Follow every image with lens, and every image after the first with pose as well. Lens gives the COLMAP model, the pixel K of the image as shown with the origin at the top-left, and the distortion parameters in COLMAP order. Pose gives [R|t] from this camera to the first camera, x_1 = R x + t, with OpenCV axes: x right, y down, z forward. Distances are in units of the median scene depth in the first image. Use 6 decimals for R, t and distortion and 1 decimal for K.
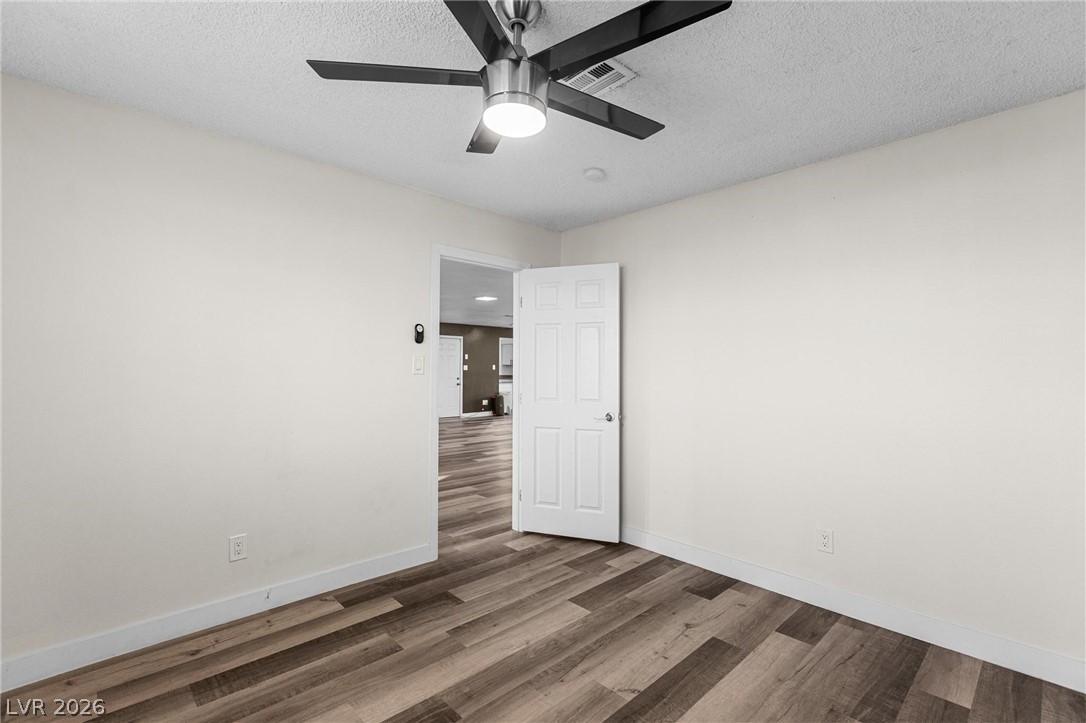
lens RADIAL K [[503.4, 0, 545.5], [0, 503.4, 364.6], [0, 0, 1]] dist [-0.006065, -0.000654]
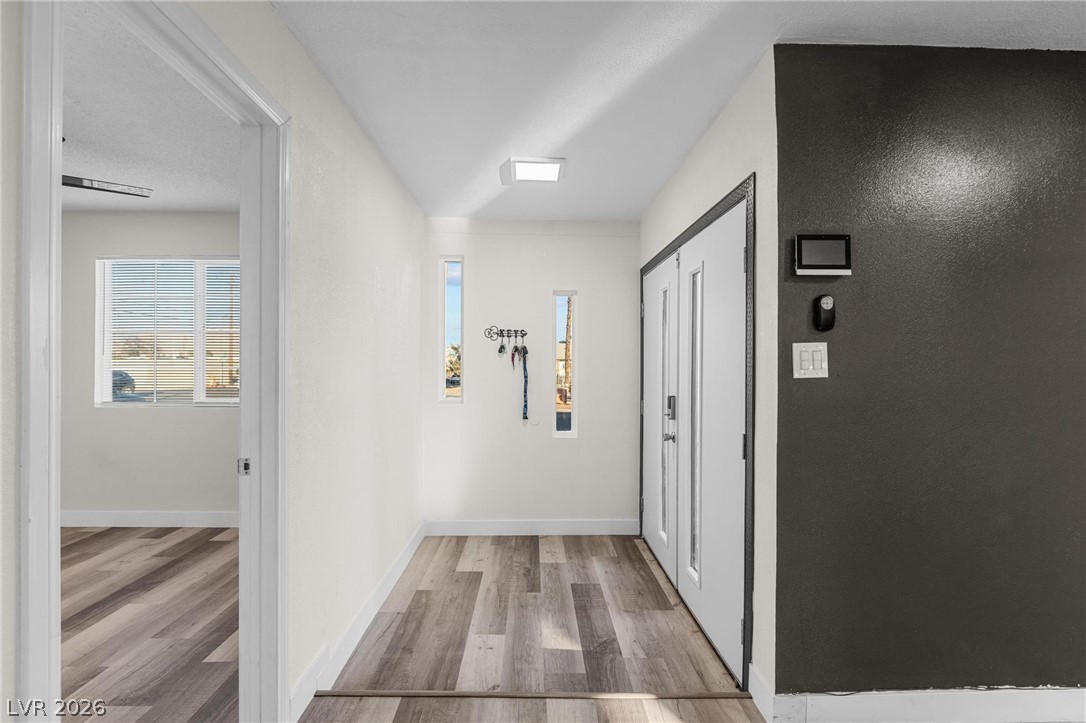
lens RADIAL K [[498.9, 0, 536.6], [0, 498.9, 361.4], [0, 0, 1]] dist [-0.005948, -0.000690]
pose [[-0.686431, -0.005623, -0.727173, -0.100358], [0.001233, 0.999960, -0.008896, 0.020687], [0.727194, -0.007003, -0.686396, 2.615662]]
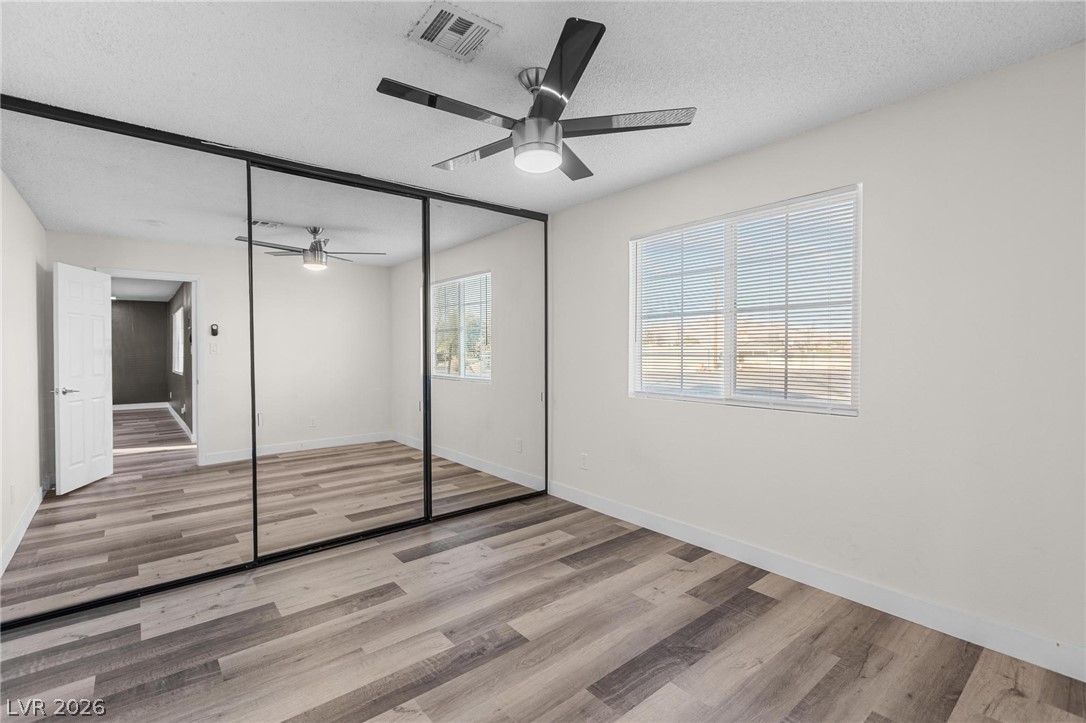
lens RADIAL K [[503.4, 0, 543.7], [0, 503.4, 357.1], [0, 0, 1]] dist [-0.006065, -0.000654]
pose [[-0.997731, -0.003746, 0.067222, -0.137268], [-0.003077, 0.999945, 0.010046, 0.015328], [-0.067256, 0.009816, -0.997687, 1.887573]]
